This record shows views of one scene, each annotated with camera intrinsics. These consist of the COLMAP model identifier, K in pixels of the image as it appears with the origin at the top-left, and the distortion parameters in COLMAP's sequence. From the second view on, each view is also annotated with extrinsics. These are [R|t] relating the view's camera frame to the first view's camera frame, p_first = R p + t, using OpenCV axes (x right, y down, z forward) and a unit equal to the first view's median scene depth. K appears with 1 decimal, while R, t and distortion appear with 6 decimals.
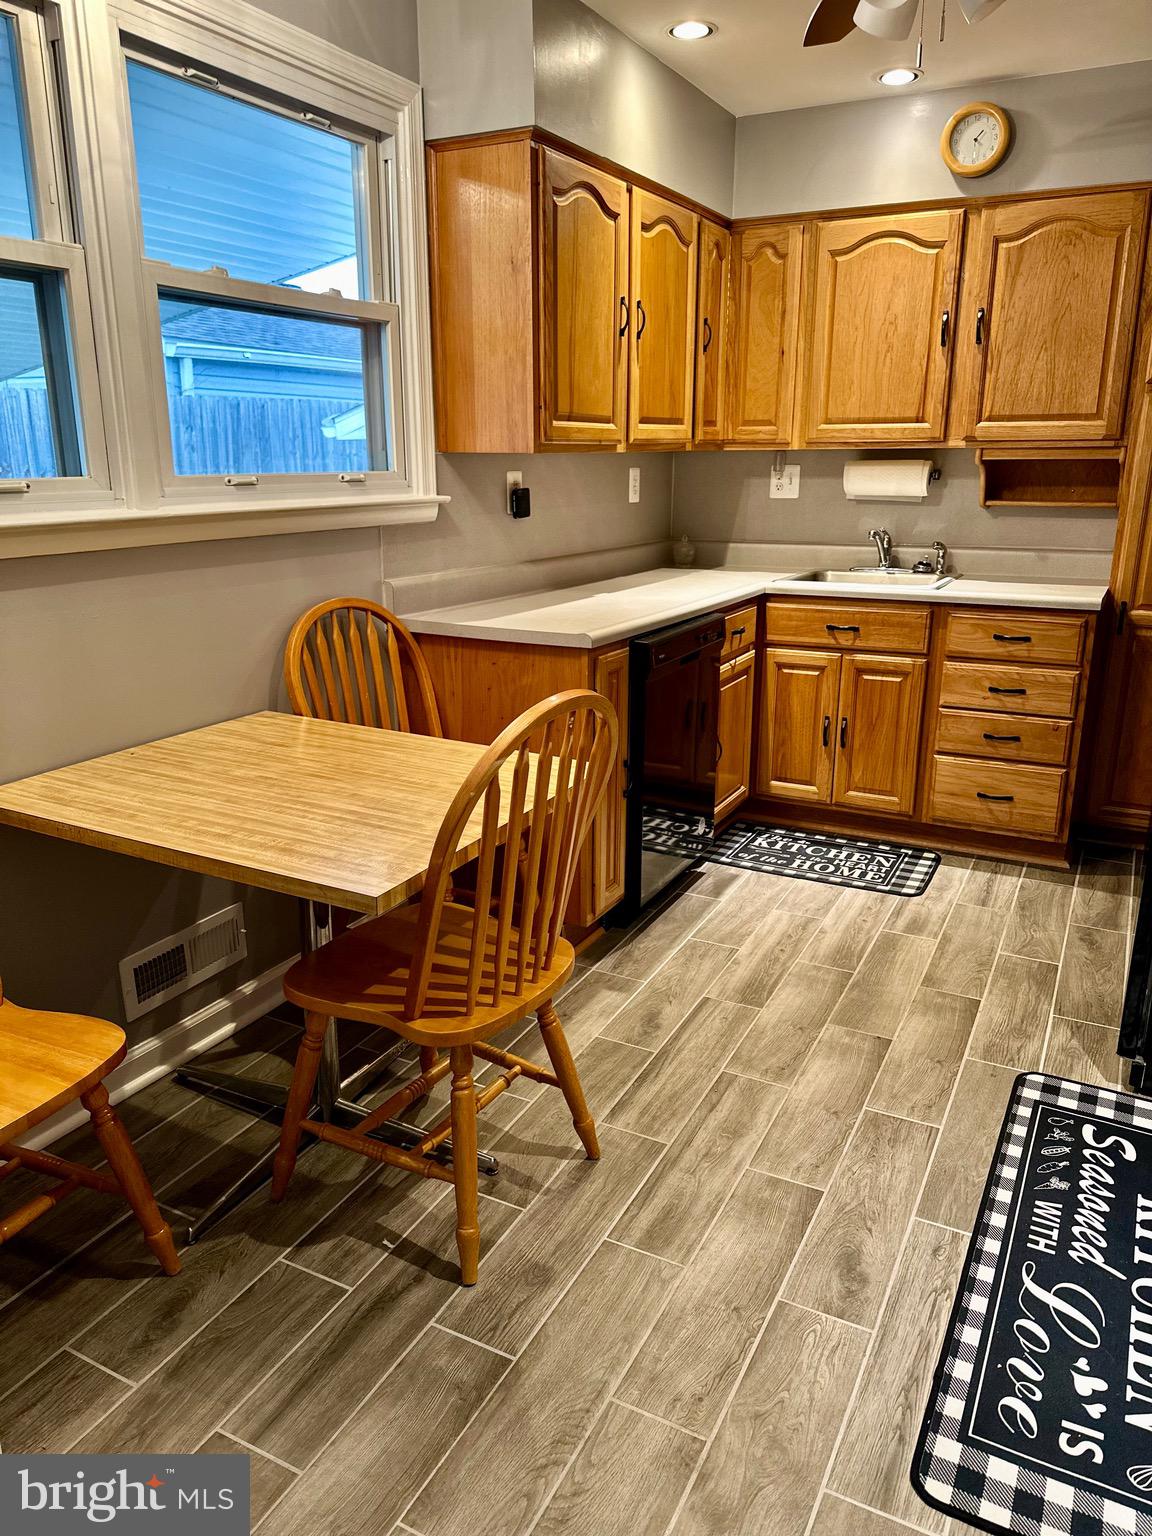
lens RADIAL K [[1076.7, 0, 597.4], [0, 1076.7, 768.1], [0, 0, 1]] dist [0.063411, -0.081958]
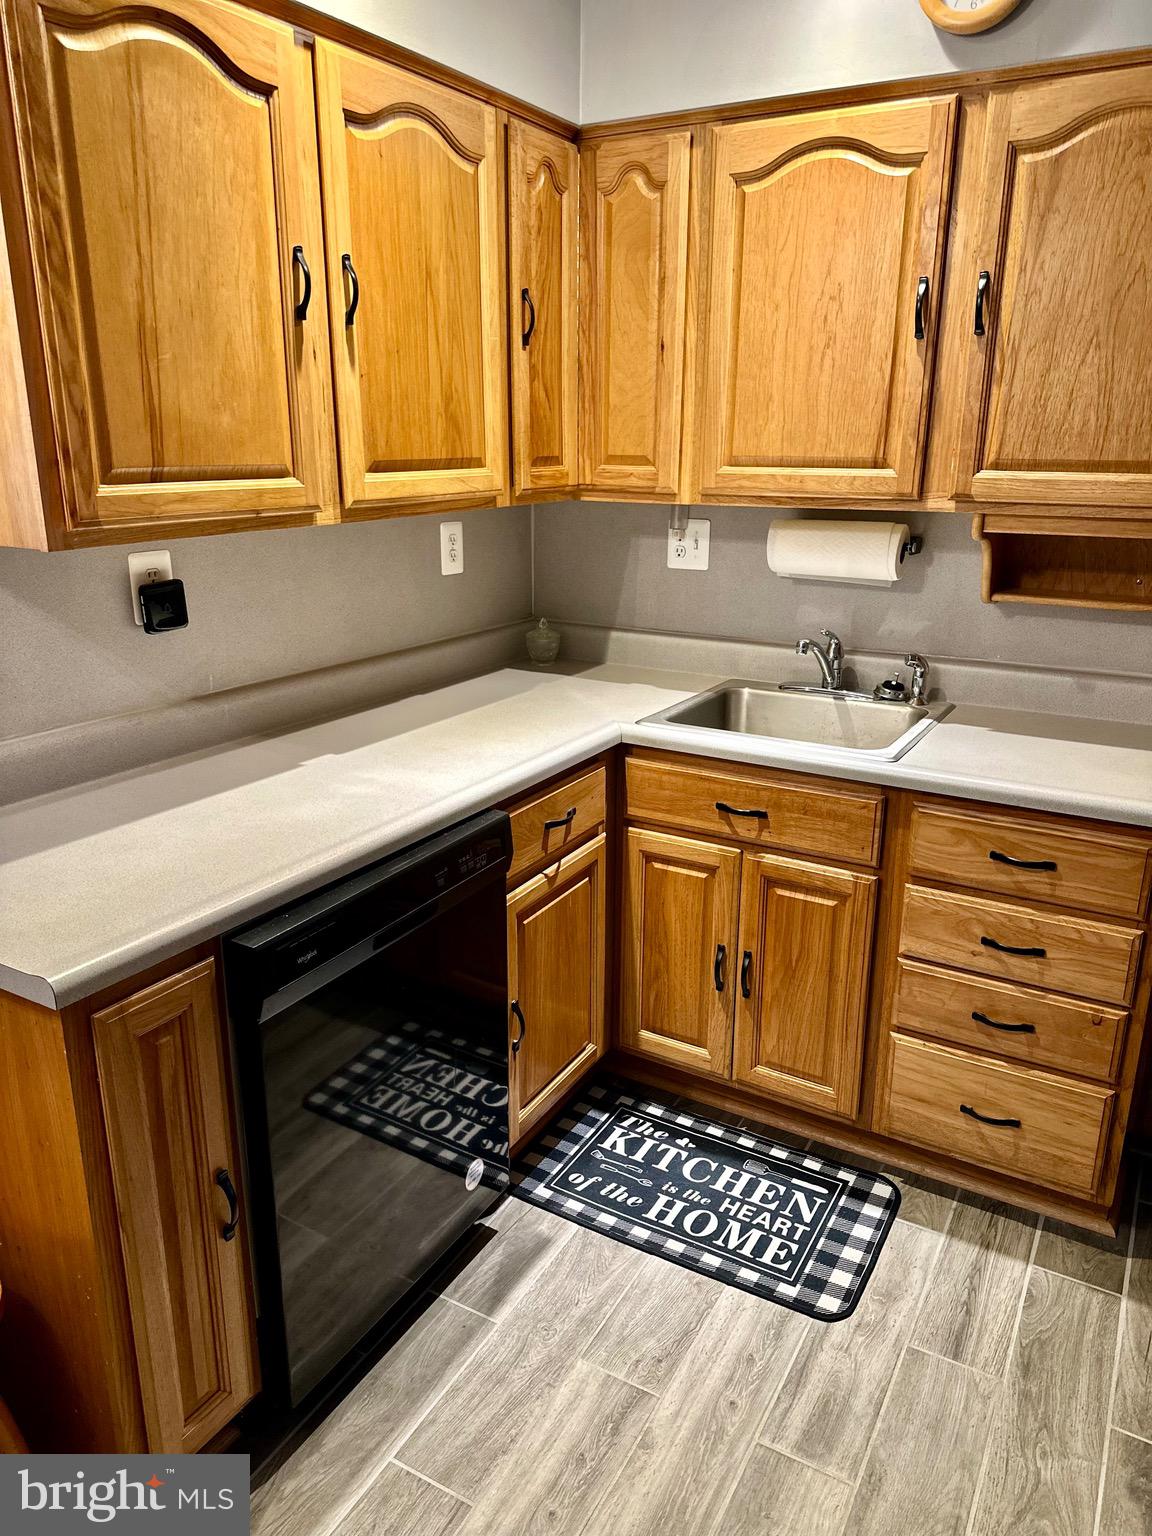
lens RADIAL K [[1076.7, 0, 595.2], [0, 1076.7, 777.4], [0, 0, 1]] dist [0.063411, -0.081958]
pose [[0.999042, 0.019275, -0.039300, 0.171935], [-0.018367, 0.999559, 0.023330, -0.163681], [0.039733, -0.022586, 0.998955, 0.406473]]
